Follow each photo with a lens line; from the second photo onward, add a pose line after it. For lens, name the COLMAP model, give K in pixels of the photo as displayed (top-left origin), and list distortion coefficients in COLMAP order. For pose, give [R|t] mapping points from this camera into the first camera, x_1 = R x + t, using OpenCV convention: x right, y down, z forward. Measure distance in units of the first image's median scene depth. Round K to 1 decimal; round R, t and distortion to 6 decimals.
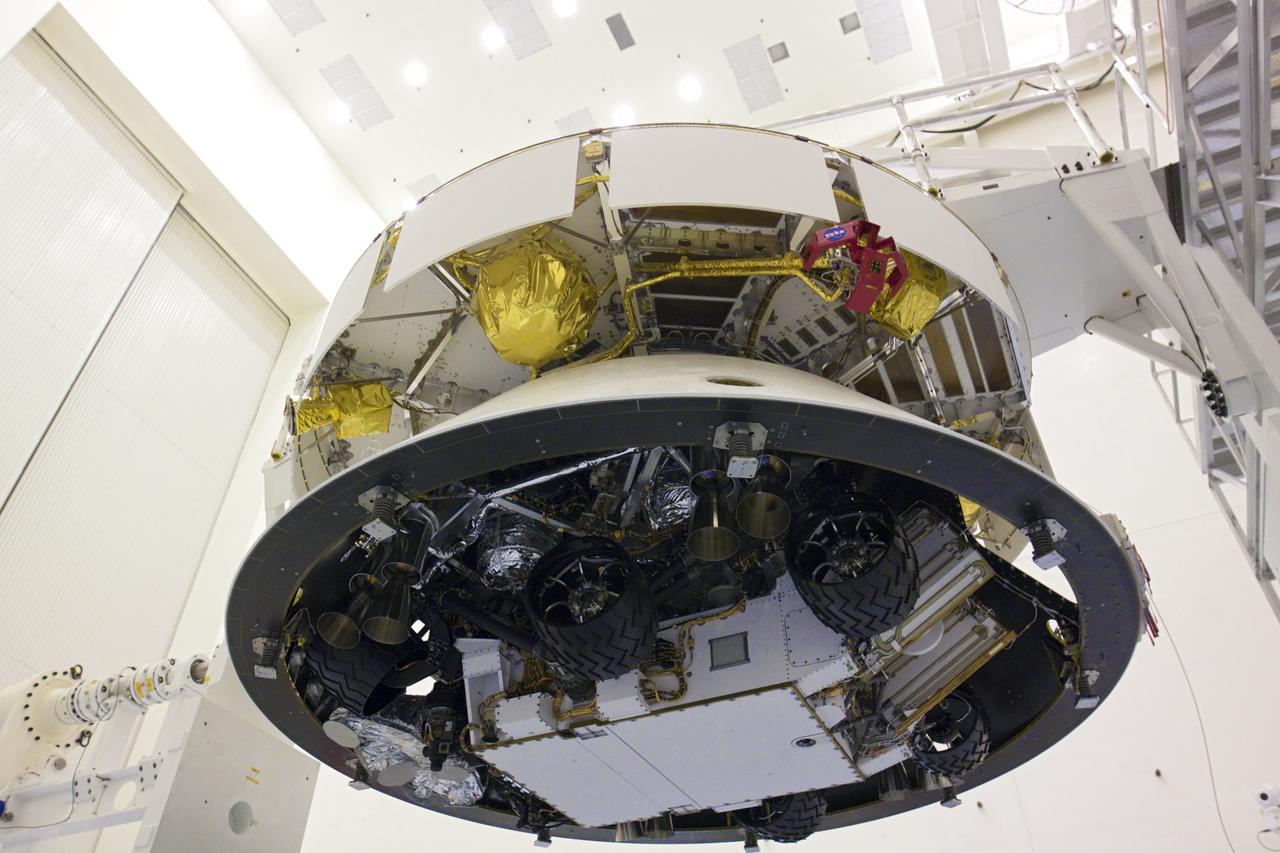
lens RADIAL K [[949.9, 0, 641.7], [0, 949.9, 423.8], [0, 0, 1]] dist [-0.075413, 0.046234]
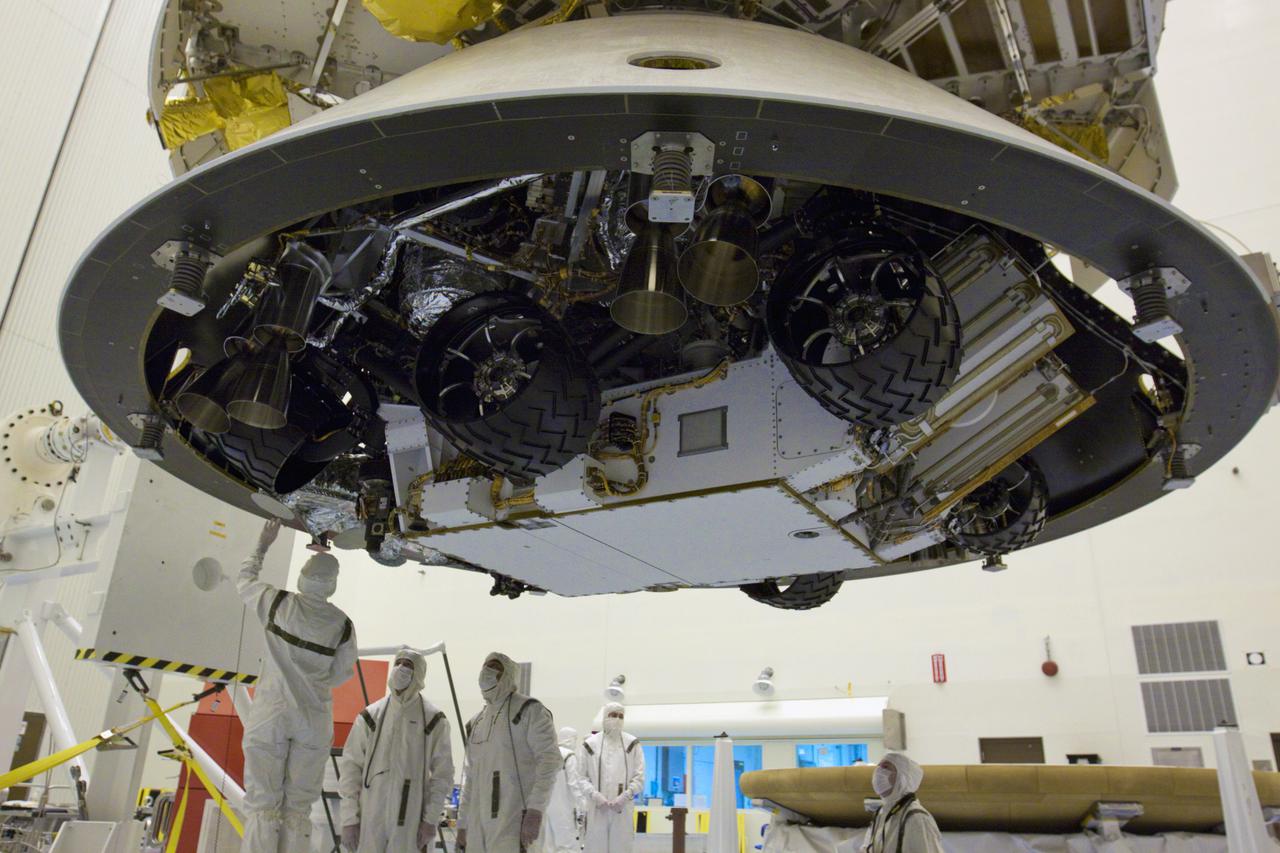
lens RADIAL K [[949.9, 0, 632.5], [0, 949.9, 428.3], [0, 0, 1]] dist [-0.075413, 0.046234]
pose [[0.995845, -0.001760, -0.091053, 0.097601], [0.032441, 0.941086, 0.336609, -0.019828], [0.085096, -0.338164, 0.937232, 0.256876]]
